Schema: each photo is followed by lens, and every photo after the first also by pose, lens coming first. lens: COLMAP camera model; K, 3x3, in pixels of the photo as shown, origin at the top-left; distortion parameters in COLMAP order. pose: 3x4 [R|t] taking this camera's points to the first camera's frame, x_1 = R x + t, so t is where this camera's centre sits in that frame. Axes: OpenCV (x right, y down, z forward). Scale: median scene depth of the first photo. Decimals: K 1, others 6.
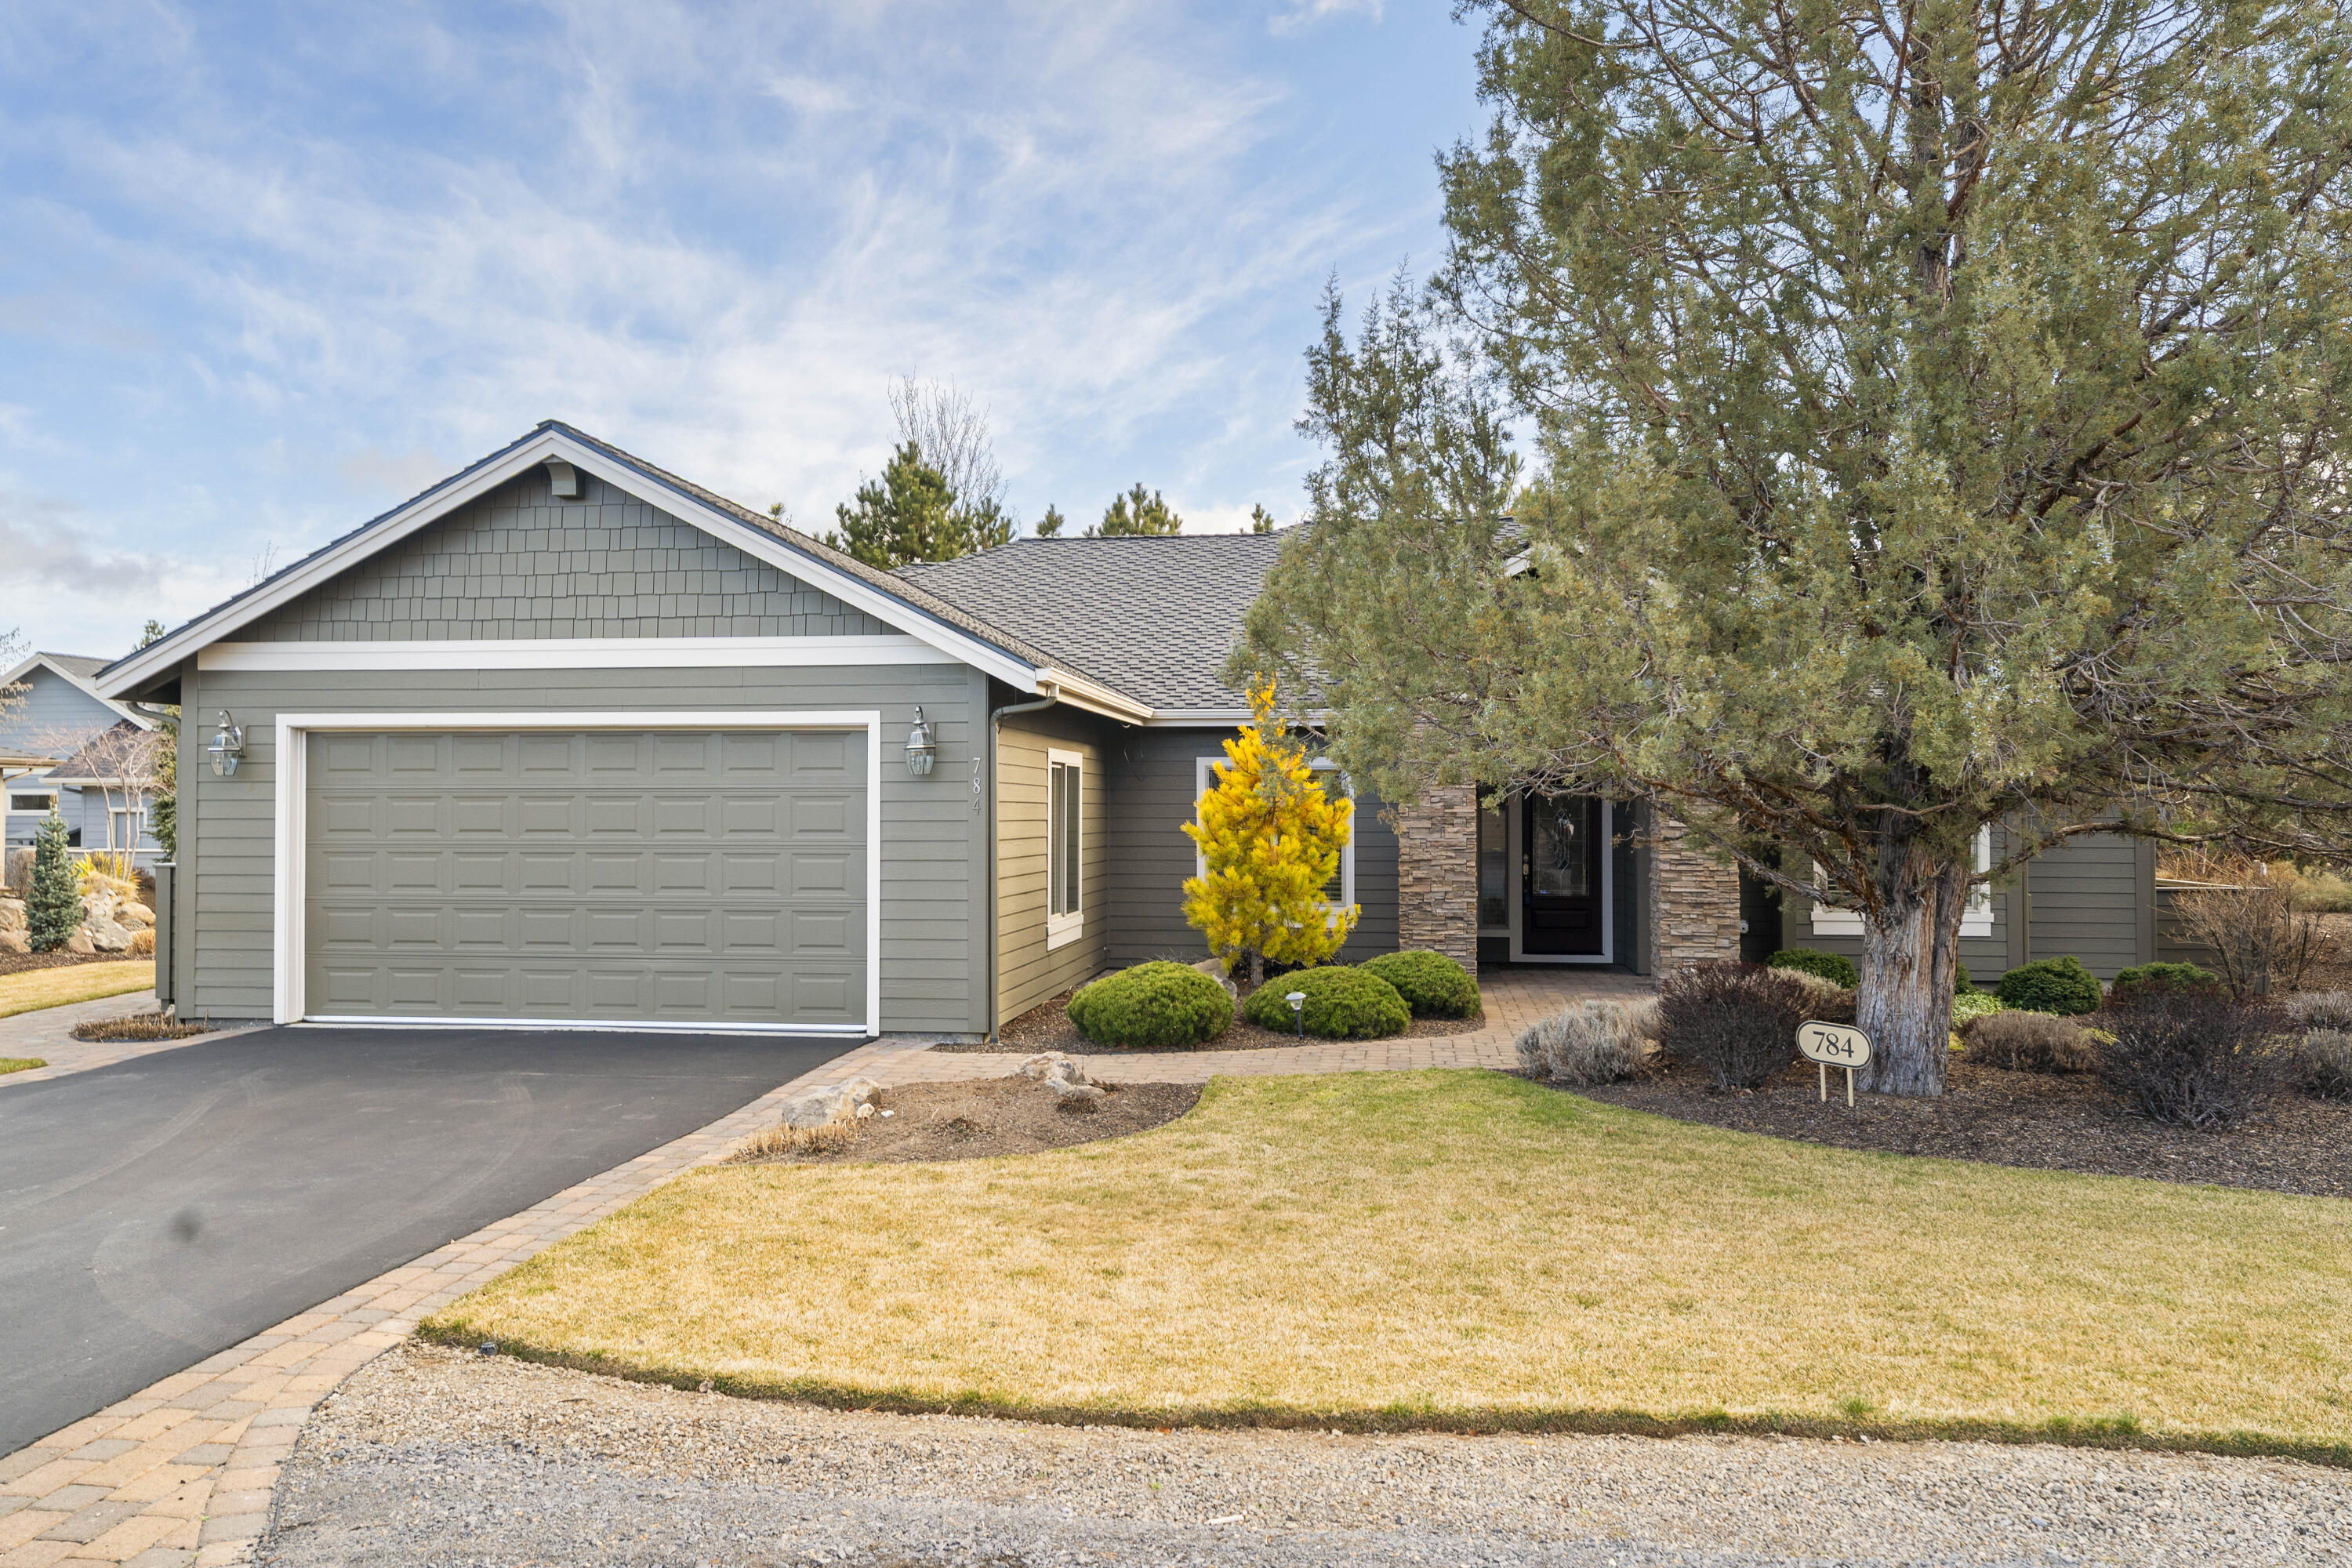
lens RADIAL K [[1679.9, 0, 1173.3], [0, 1679.9, 783.2], [0, 0, 1]] dist [-0.000553, 0.005435]
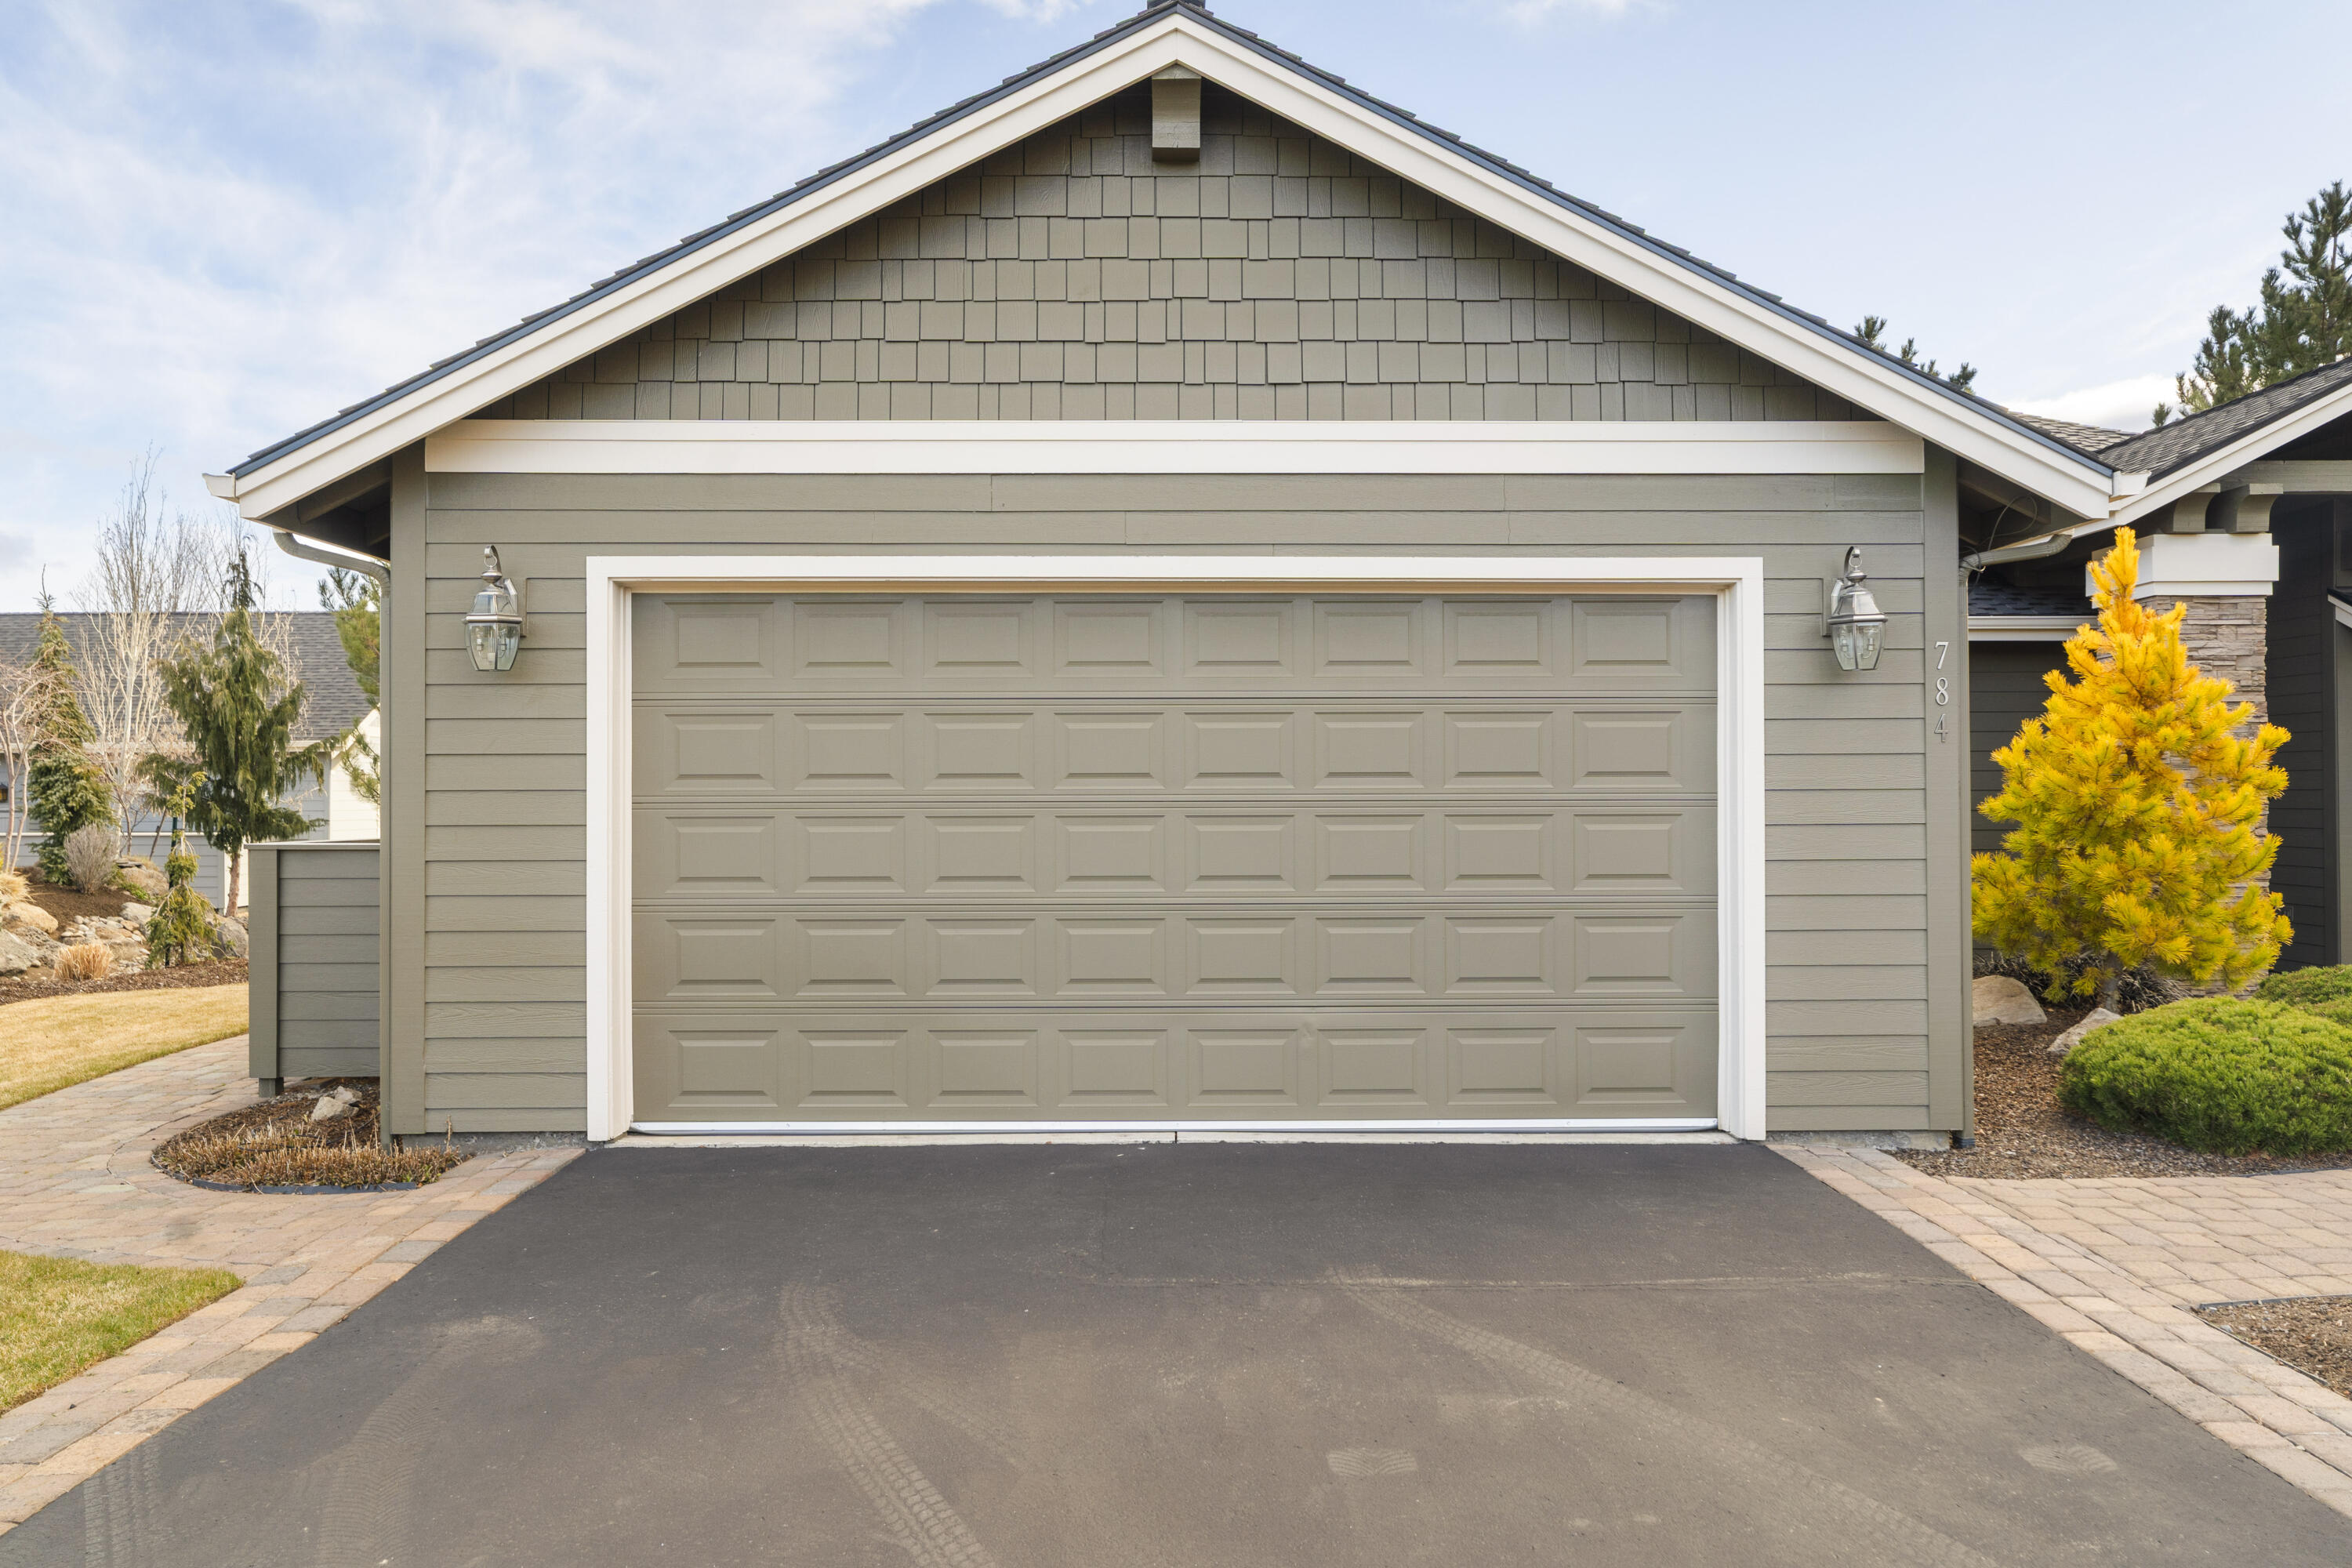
lens RADIAL K [[1624.5, 0, 1179.8], [0, 1624.5, 785.4], [0, 0, 1]] dist [-0.011045, -0.001109]
pose [[0.991166, -0.001396, 0.132618, -0.421509], [0.000188, 0.999958, 0.009124, 0.026807], [-0.132625, -0.009018, 0.991125, 0.475008]]
